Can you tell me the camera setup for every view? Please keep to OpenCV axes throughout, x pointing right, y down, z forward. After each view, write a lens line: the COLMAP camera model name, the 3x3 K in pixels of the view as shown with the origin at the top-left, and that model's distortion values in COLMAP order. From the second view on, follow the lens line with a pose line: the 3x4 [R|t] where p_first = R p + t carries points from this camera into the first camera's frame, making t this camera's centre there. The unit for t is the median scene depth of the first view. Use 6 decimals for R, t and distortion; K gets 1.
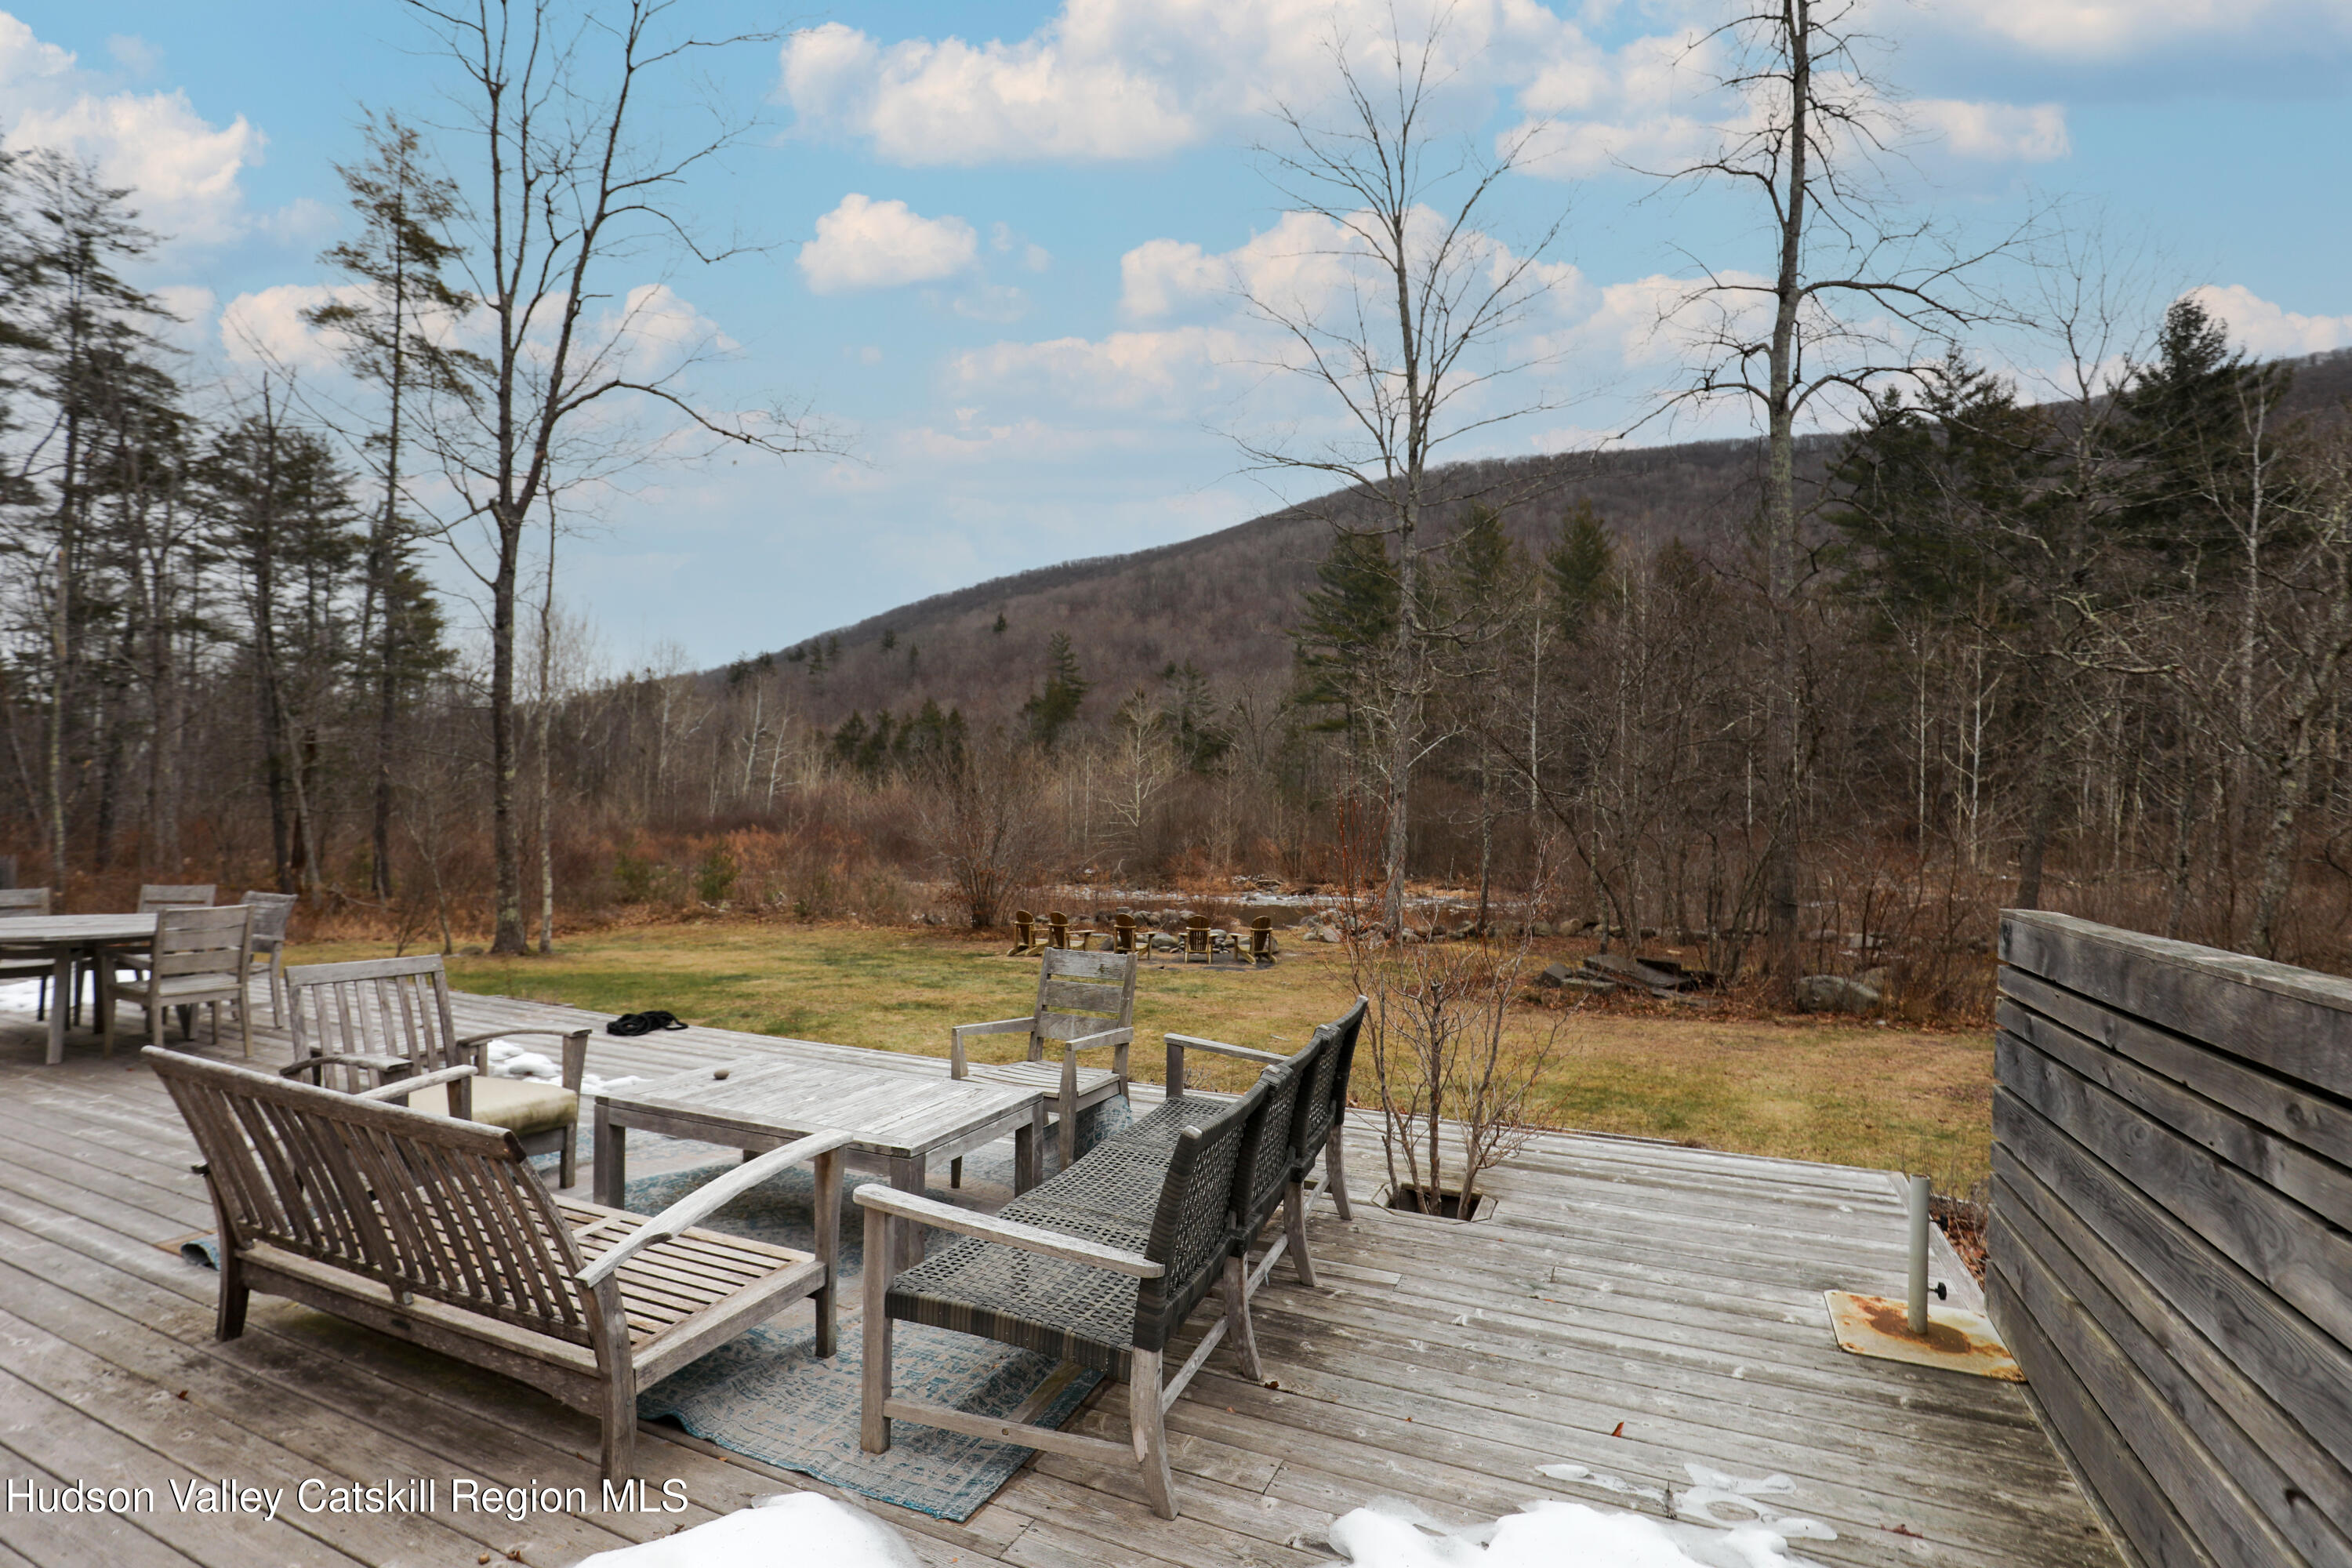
lens RADIAL K [[1082.8, 0, 1162.6], [0, 1082.8, 803.1], [0, 0, 1]] dist [-0.030952, 0.003920]
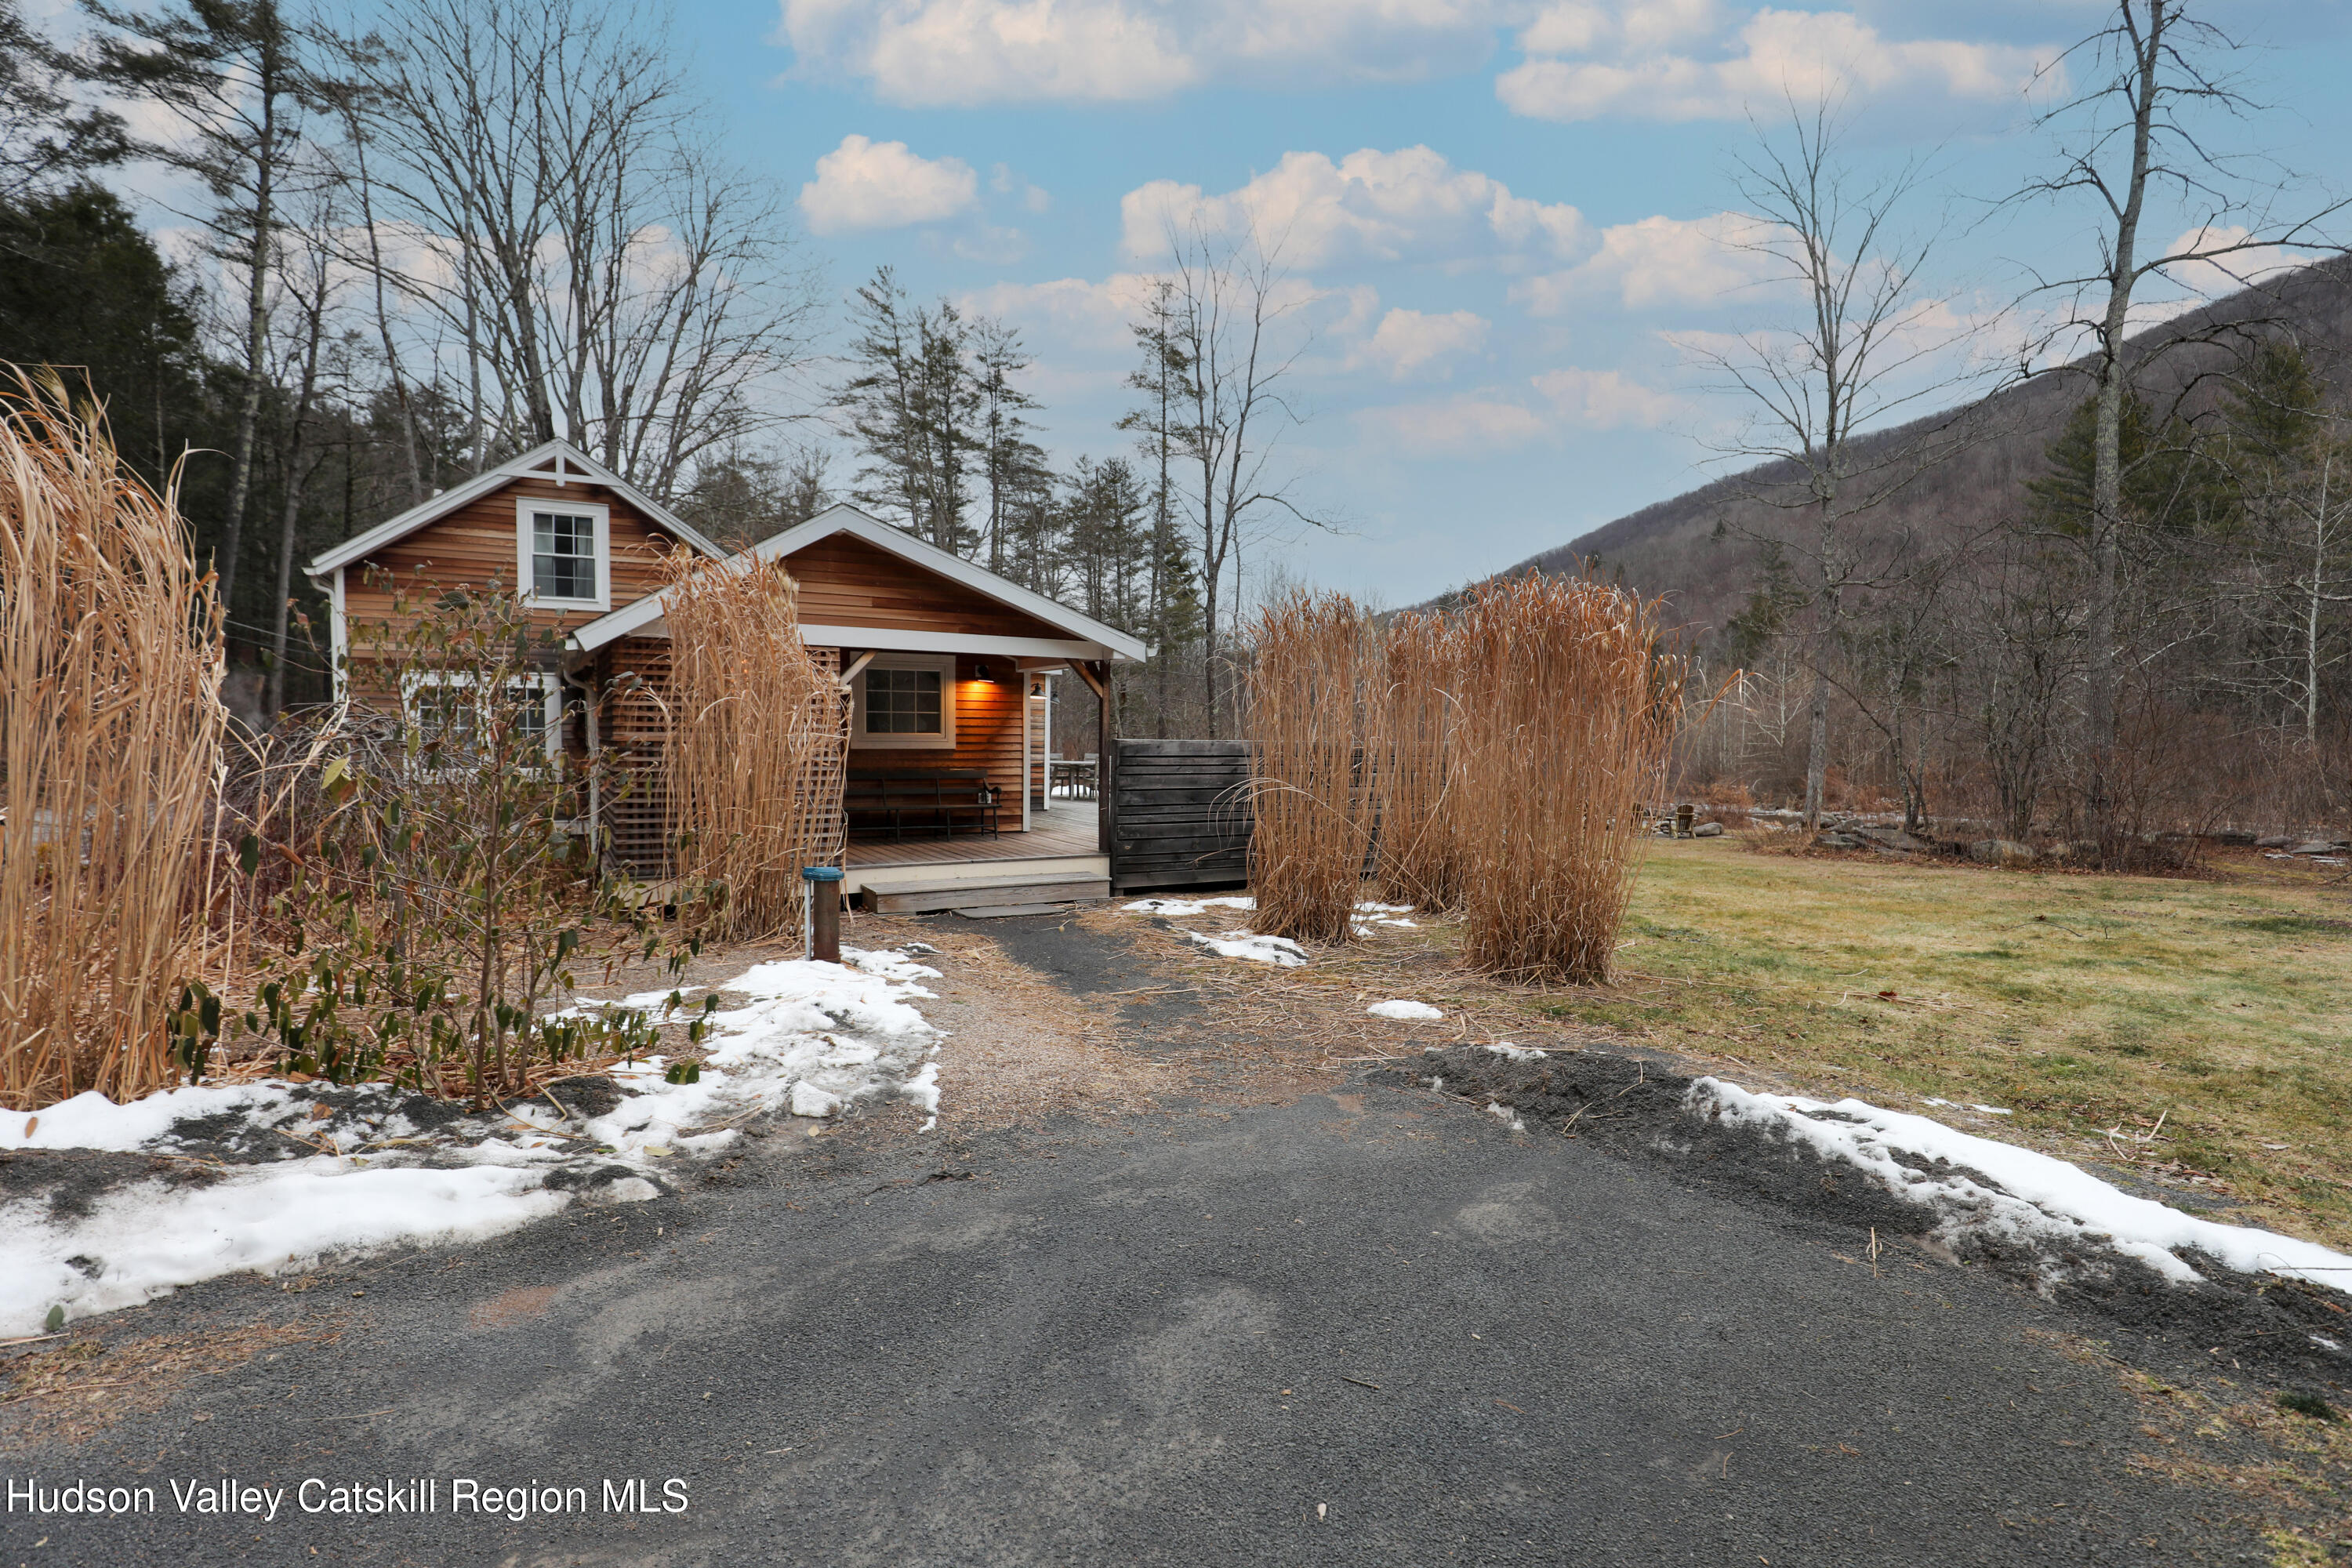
lens RADIAL K [[1082.8, 0, 1163.1], [0, 1082.8, 789.9], [0, 0, 1]] dist [-0.030952, 0.003920]
pose [[0.804856, 0.023565, -0.593002, 0.130485], [0.009574, 0.998566, 0.052675, 0.003146], [0.593393, -0.048073, 0.803476, -0.169322]]
